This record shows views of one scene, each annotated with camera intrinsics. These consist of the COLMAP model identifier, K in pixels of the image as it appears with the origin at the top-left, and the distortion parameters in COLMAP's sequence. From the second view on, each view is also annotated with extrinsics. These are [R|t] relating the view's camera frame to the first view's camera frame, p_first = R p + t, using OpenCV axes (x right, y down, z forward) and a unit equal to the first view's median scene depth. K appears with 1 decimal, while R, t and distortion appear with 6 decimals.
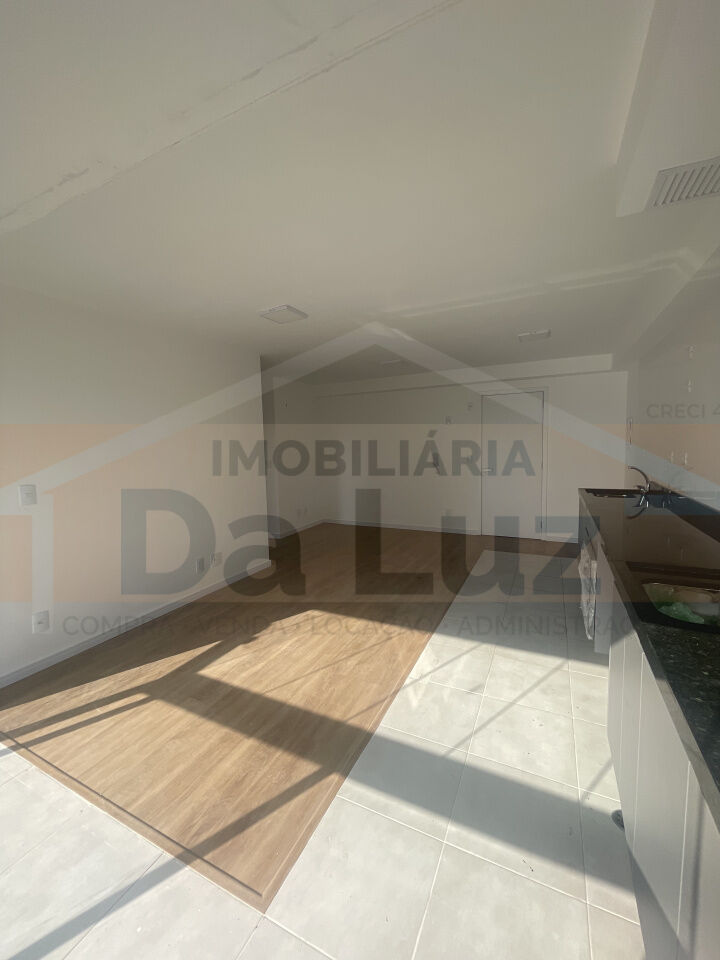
lens RADIAL K [[387.6, 0, 361.0], [0, 387.6, 476.7], [0, 0, 1]] dist [-0.002921, -0.000026]
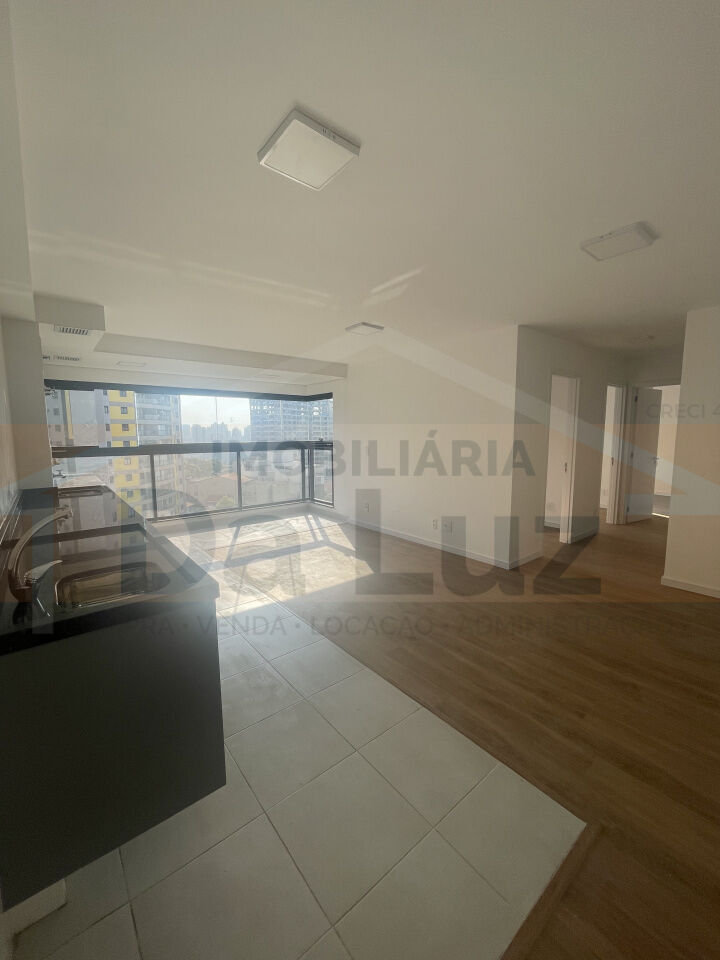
lens RADIAL K [[387.6, 0, 358.9], [0, 387.6, 477.6], [0, 0, 1]] dist [-0.002921, -0.000026]
pose [[-0.418579, 0.134446, -0.898174, 1.621044], [-0.054209, 0.983519, 0.172485, -0.249926], [0.906561, 0.120888, -0.404392, 2.489818]]
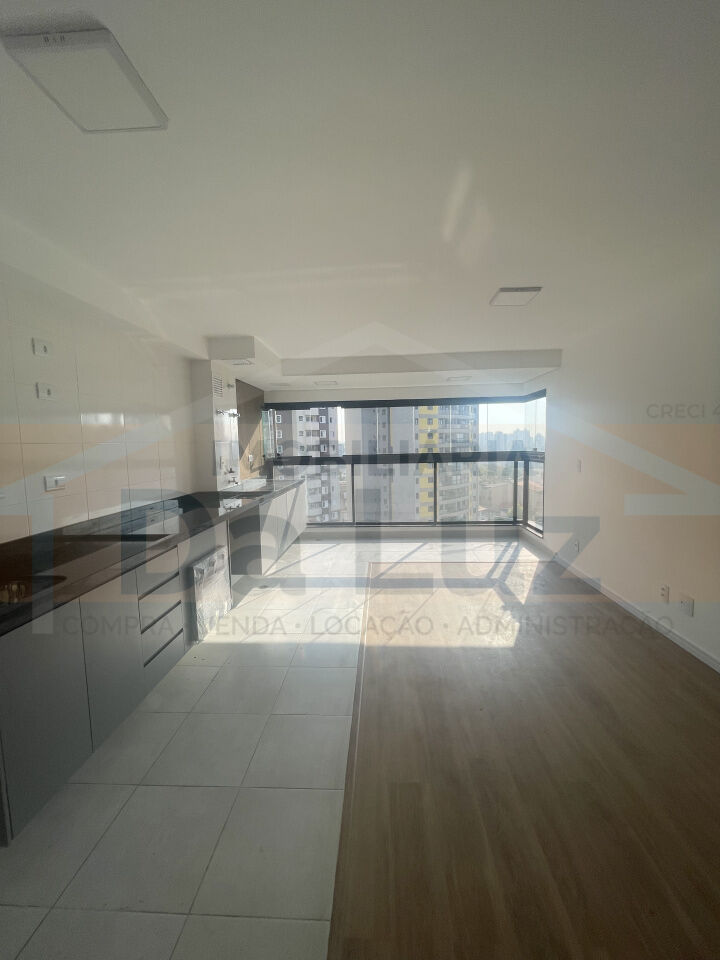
lens RADIAL K [[387.6, 0, 362.1], [0, 387.6, 475.3], [0, 0, 1]] dist [-0.002921, -0.000026]
pose [[-0.919262, 0.078723, -0.385694, 0.797549], [0.015237, 0.986181, 0.164971, -0.259755], [0.393351, 0.145775, -0.907758, 2.779307]]
